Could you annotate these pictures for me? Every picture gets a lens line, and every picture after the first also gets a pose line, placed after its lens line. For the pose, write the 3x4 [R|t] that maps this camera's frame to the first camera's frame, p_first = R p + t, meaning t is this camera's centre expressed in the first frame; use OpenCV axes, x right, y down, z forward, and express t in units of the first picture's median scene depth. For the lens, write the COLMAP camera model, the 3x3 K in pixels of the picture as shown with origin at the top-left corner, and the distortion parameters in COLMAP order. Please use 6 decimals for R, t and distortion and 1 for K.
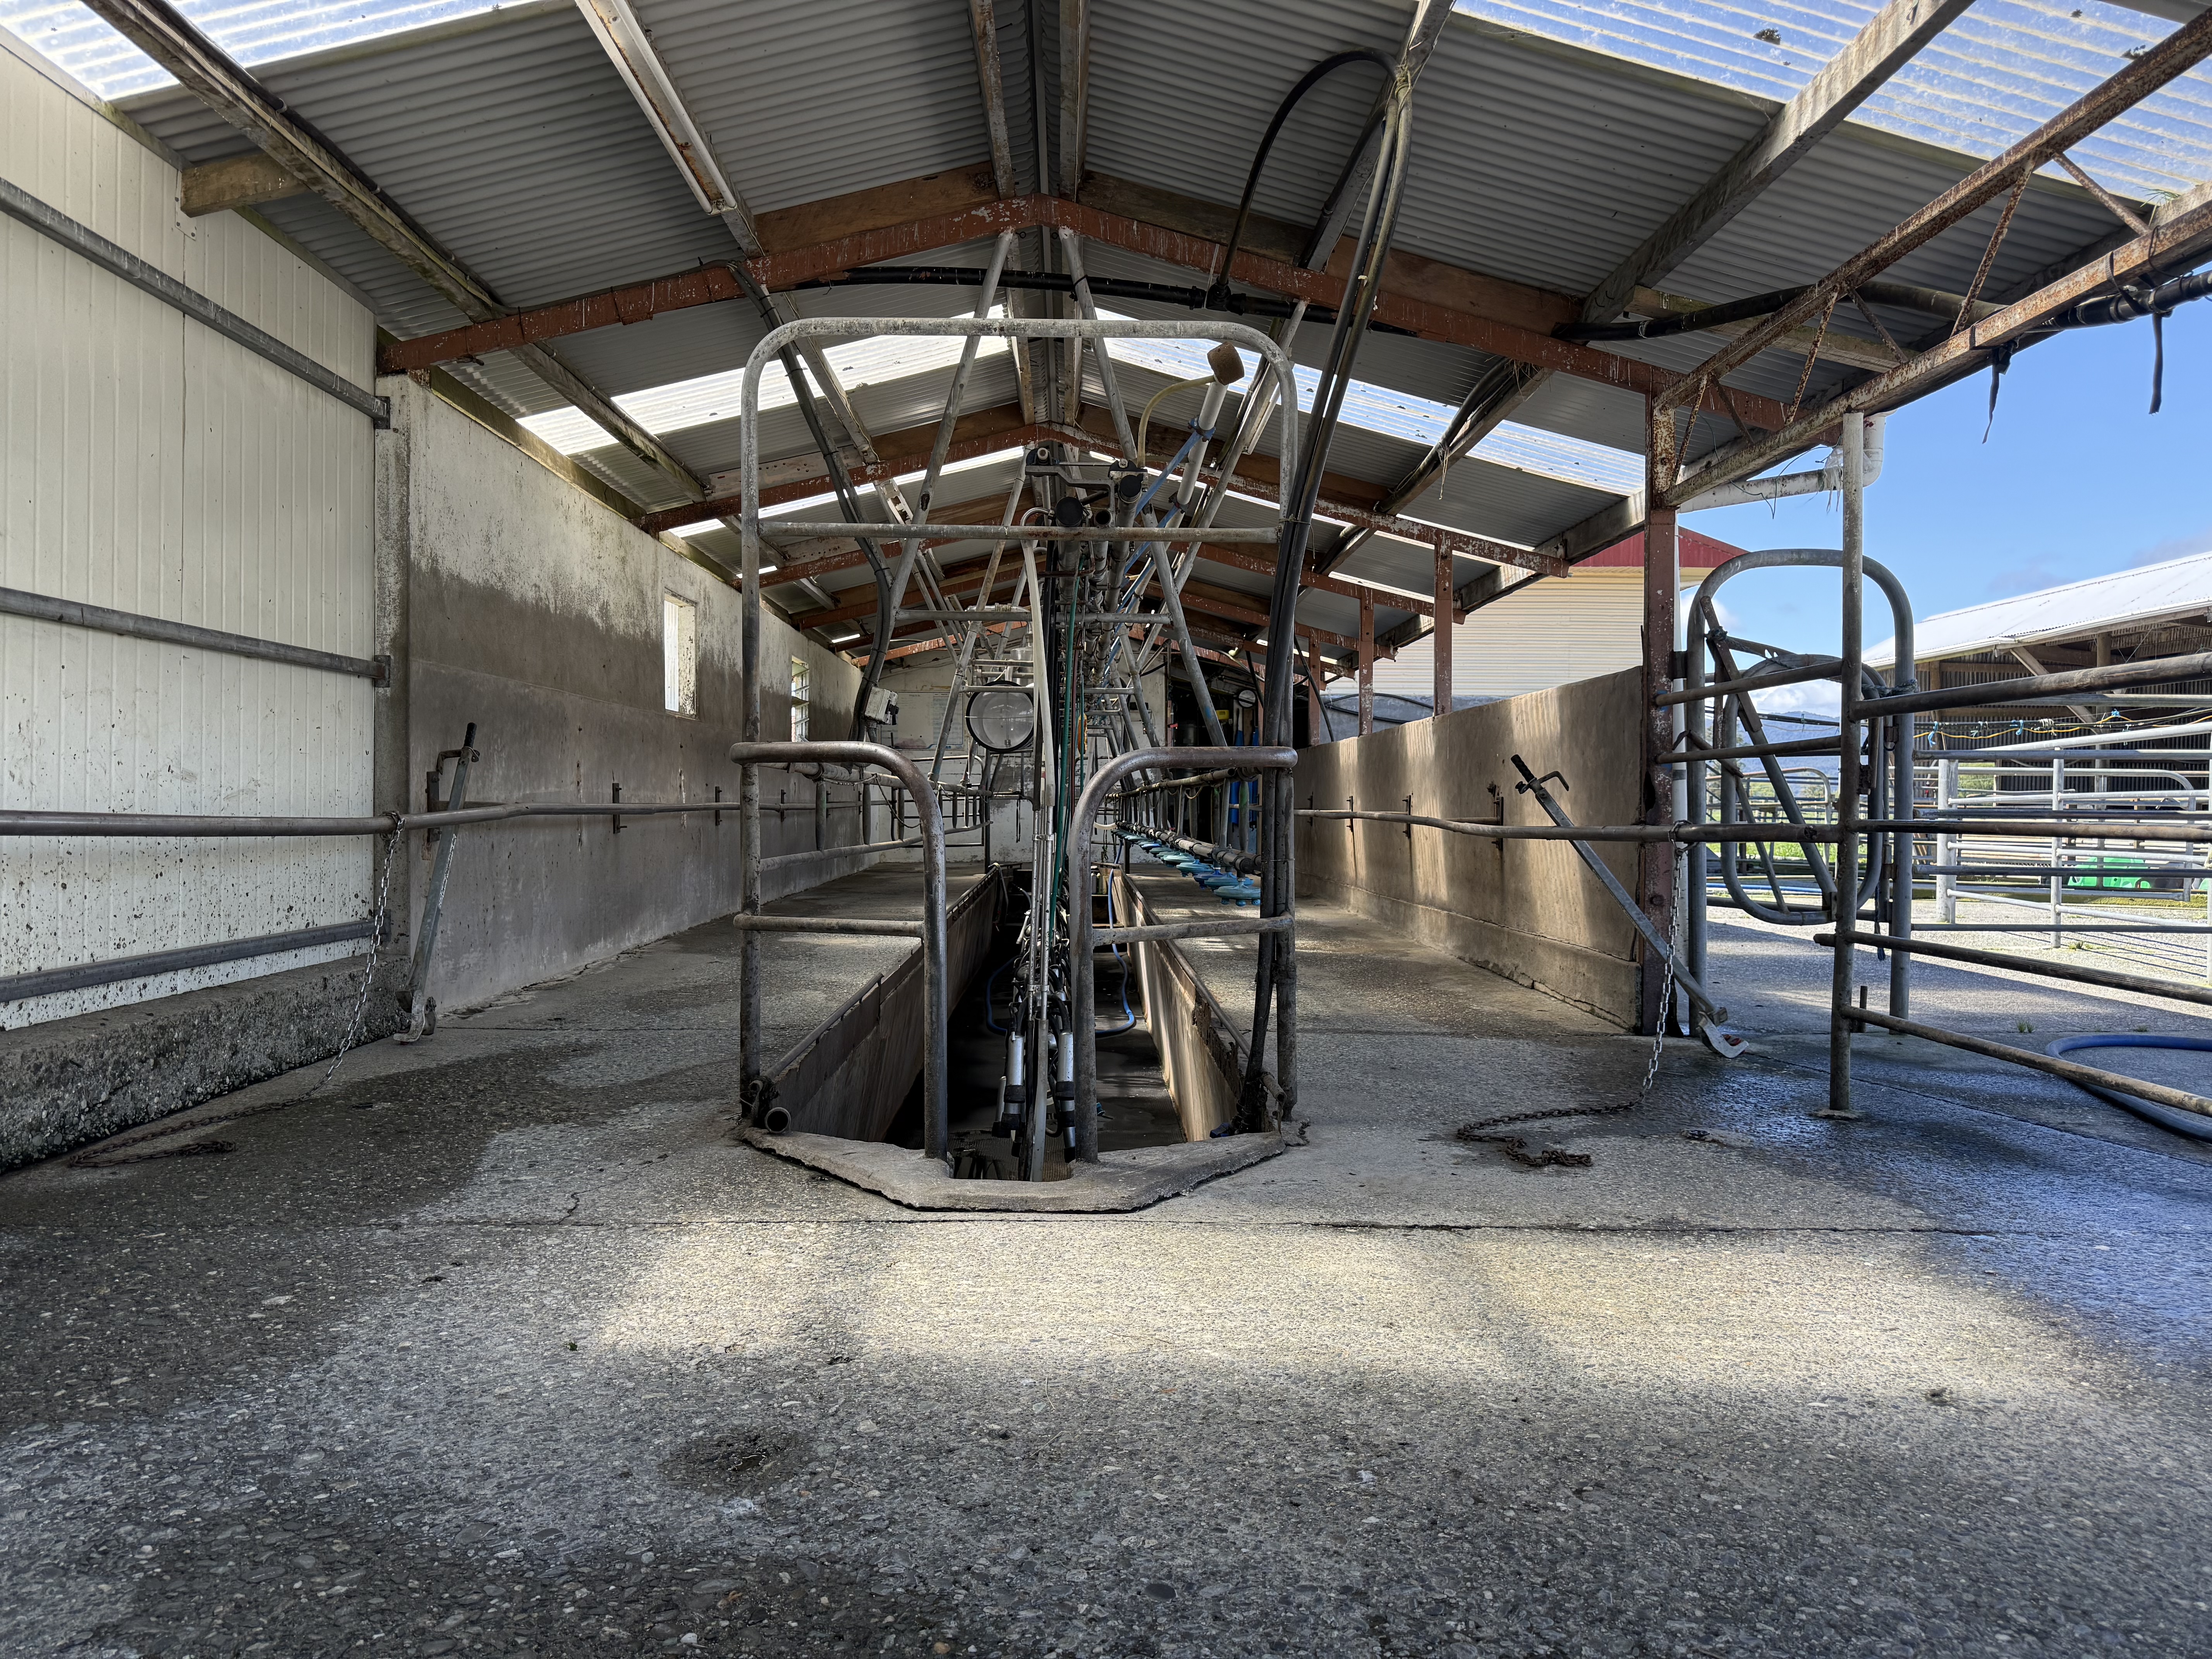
lens RADIAL K [[1539.0, 0, 1103.5], [0, 1539.0, 819.7], [0, 0, 1]] dist [-0.012720, -0.004508]
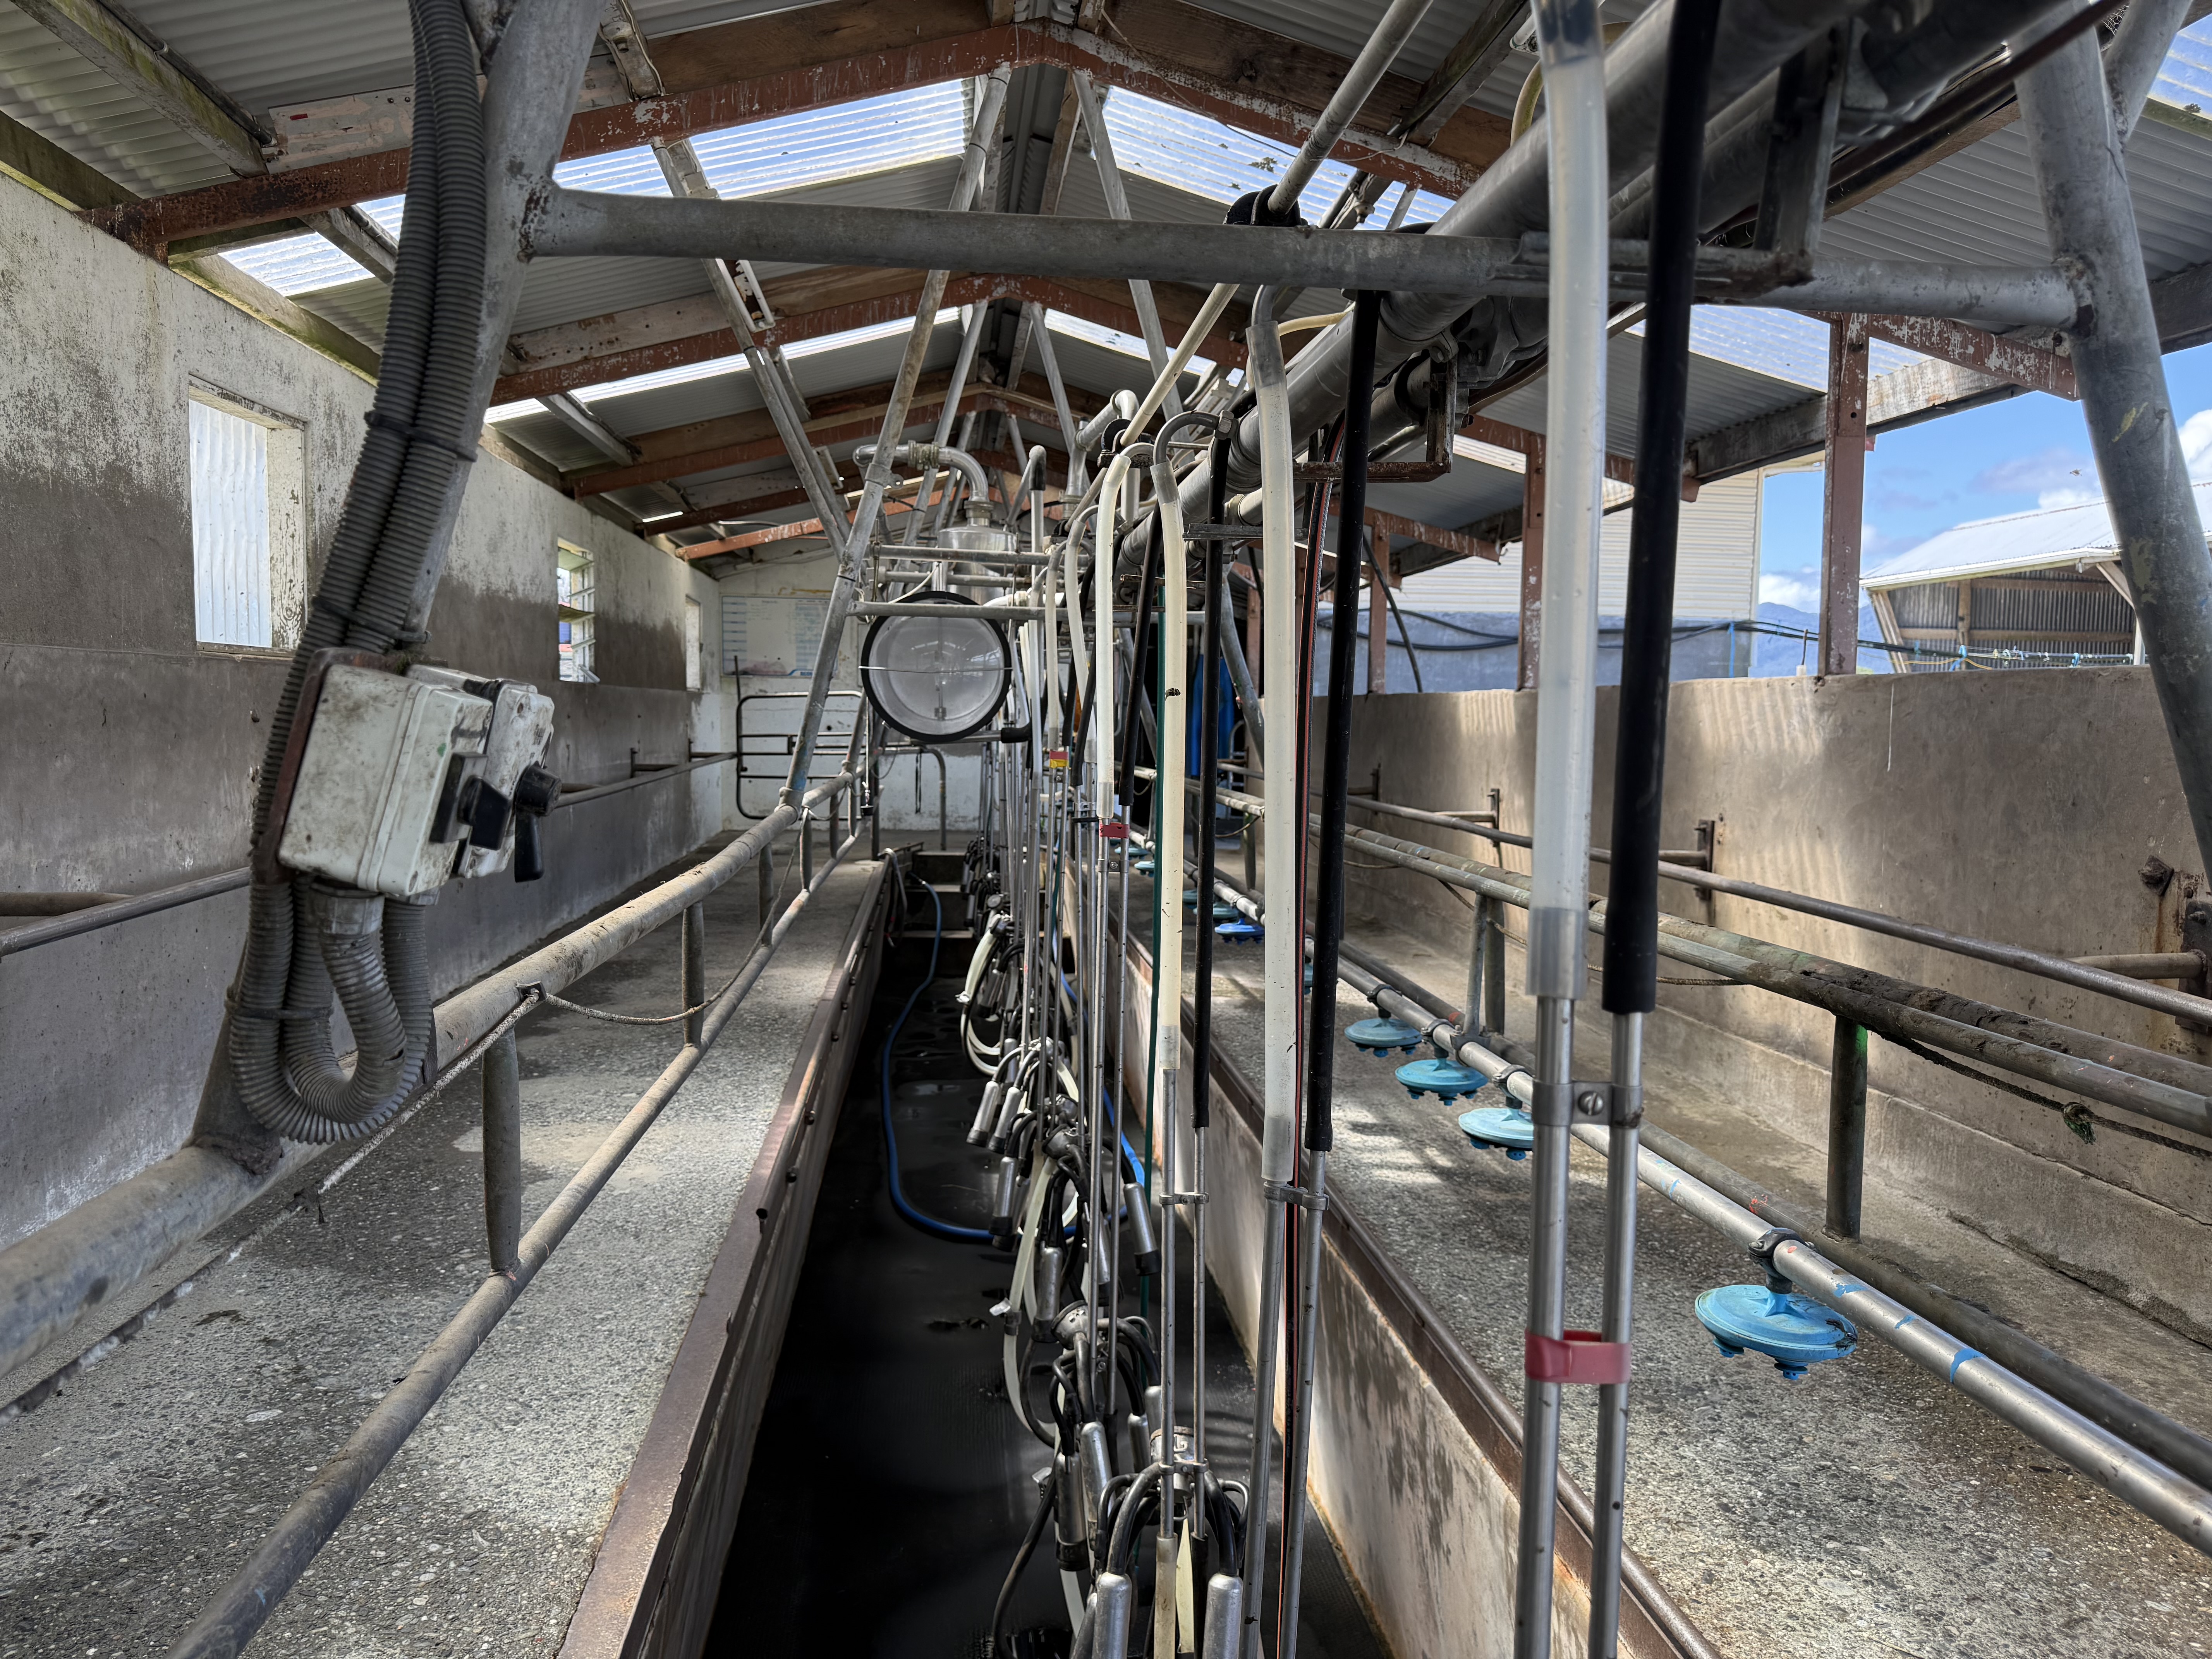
lens RADIAL K [[1539.0, 0, 1107.6], [0, 1539.0, 839.5], [0, 0, 1]] dist [-0.012720, -0.004508]
pose [[0.996068, 0.001164, 0.088583, -0.050970], [-0.007954, 0.997051, 0.076332, -0.046768], [-0.088232, -0.076736, 0.993140, 0.477380]]
